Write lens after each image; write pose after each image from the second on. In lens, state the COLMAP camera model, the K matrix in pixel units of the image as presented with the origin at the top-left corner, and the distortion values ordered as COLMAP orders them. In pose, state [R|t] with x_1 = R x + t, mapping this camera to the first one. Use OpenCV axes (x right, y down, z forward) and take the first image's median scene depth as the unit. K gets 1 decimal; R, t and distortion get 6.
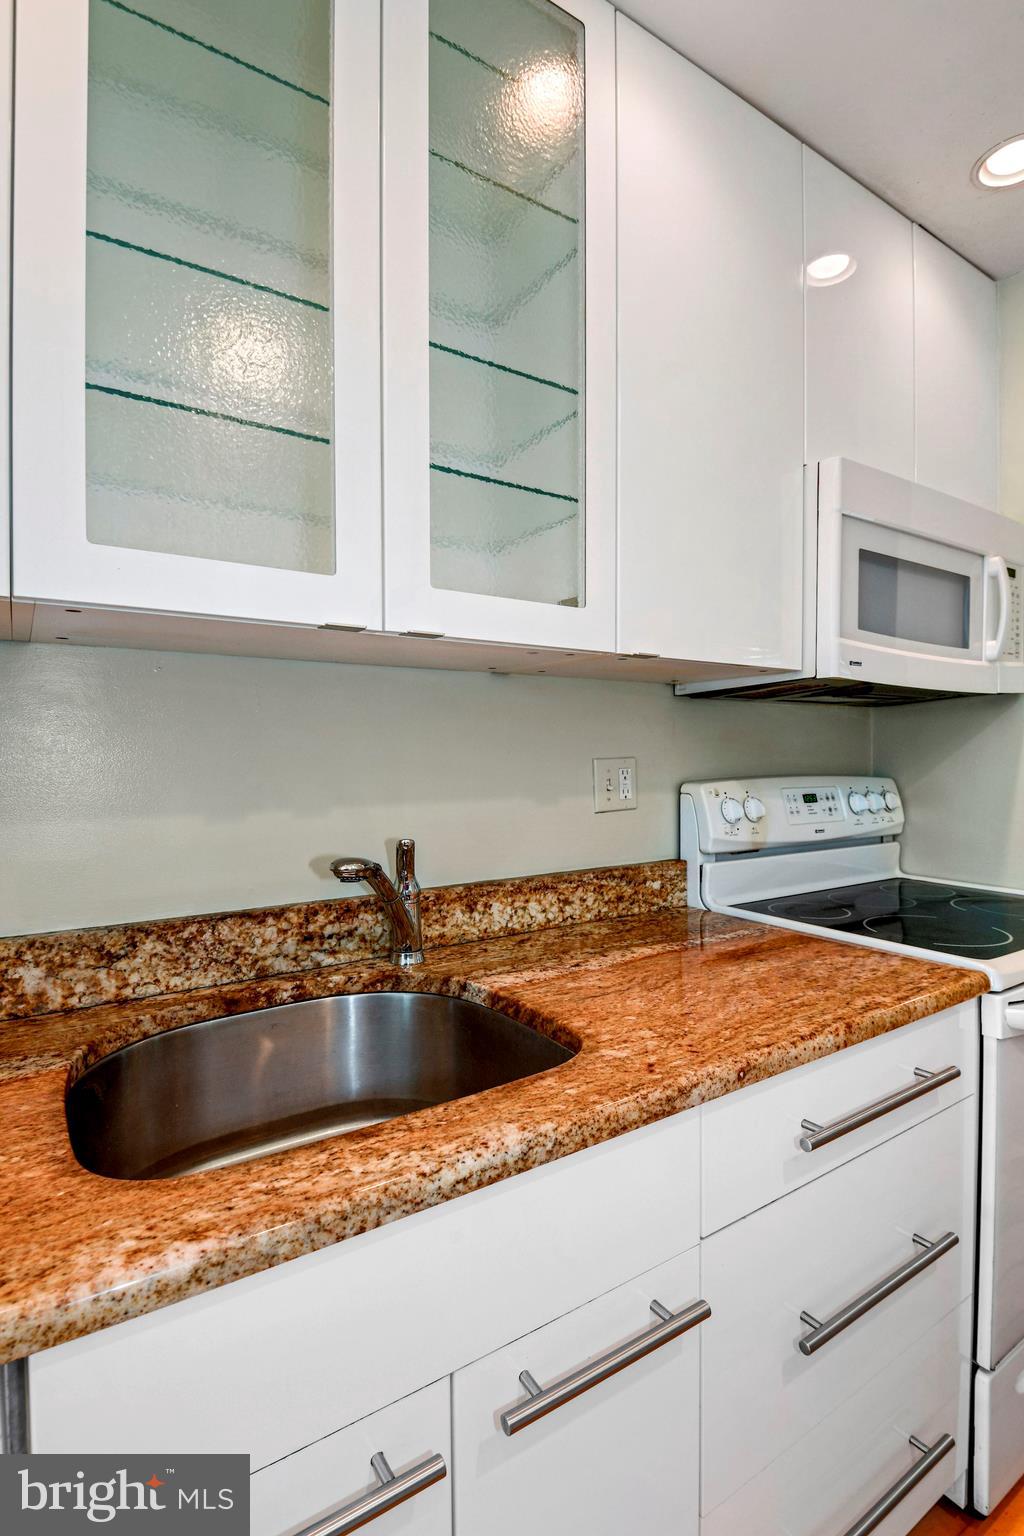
lens RADIAL K [[720.7, 0, 468.9], [0, 720.7, 777.3], [0, 0, 1]] dist [0.015530, -0.007748]
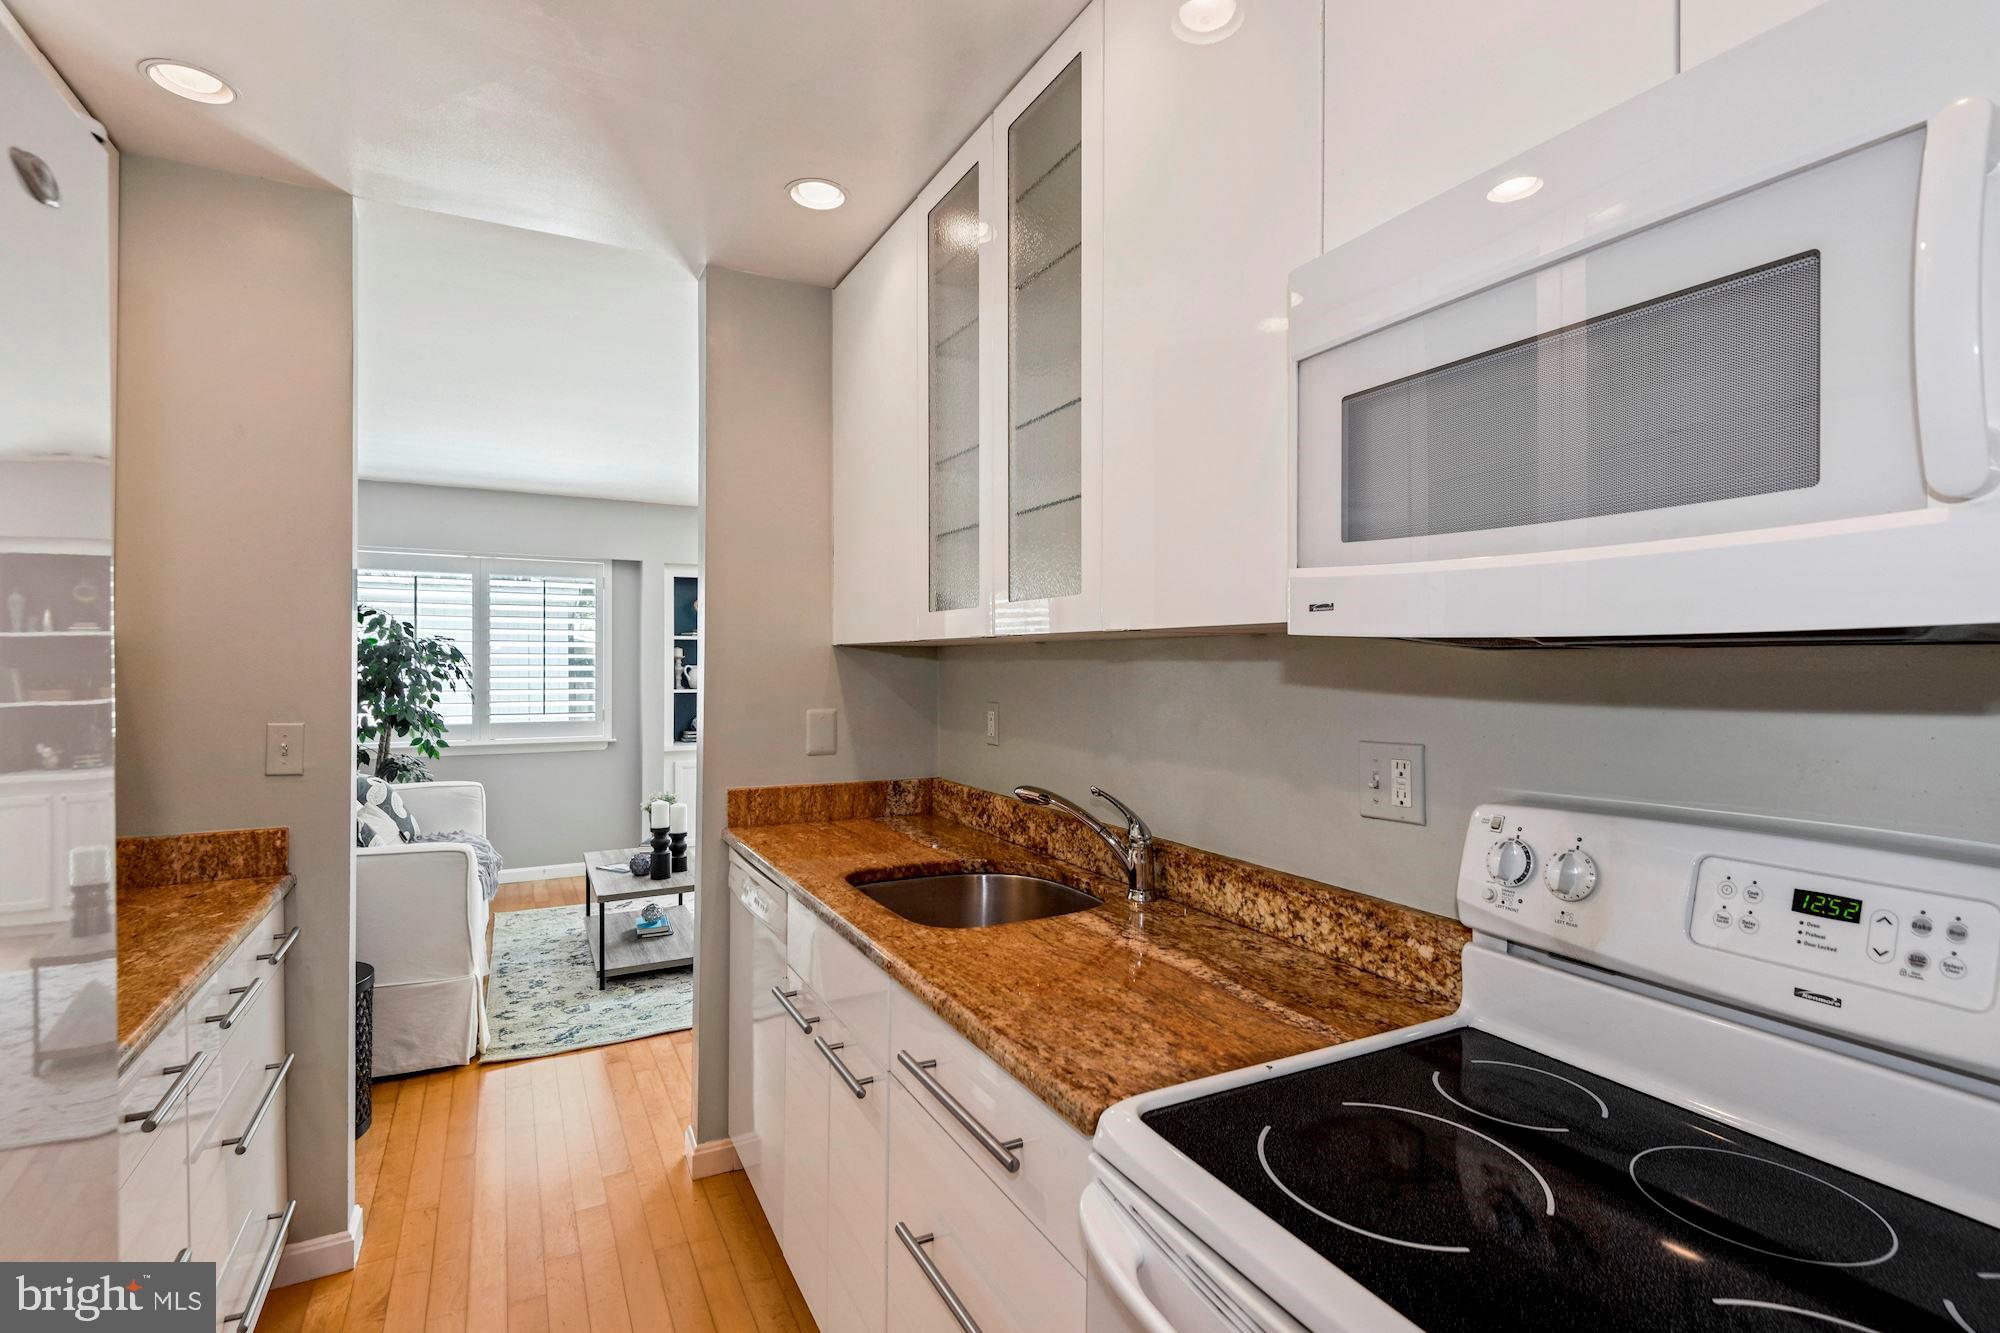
lens RADIAL K [[938.4, 0, 999.2], [0, 938.4, 672.5], [0, 0, 1]] dist [0.015530, -0.007748]
pose [[-0.073942, 0.012221, -0.997188, 1.242714], [-0.037925, 0.999167, 0.015058, -0.102845], [0.996541, 0.038931, -0.073417, 0.769647]]
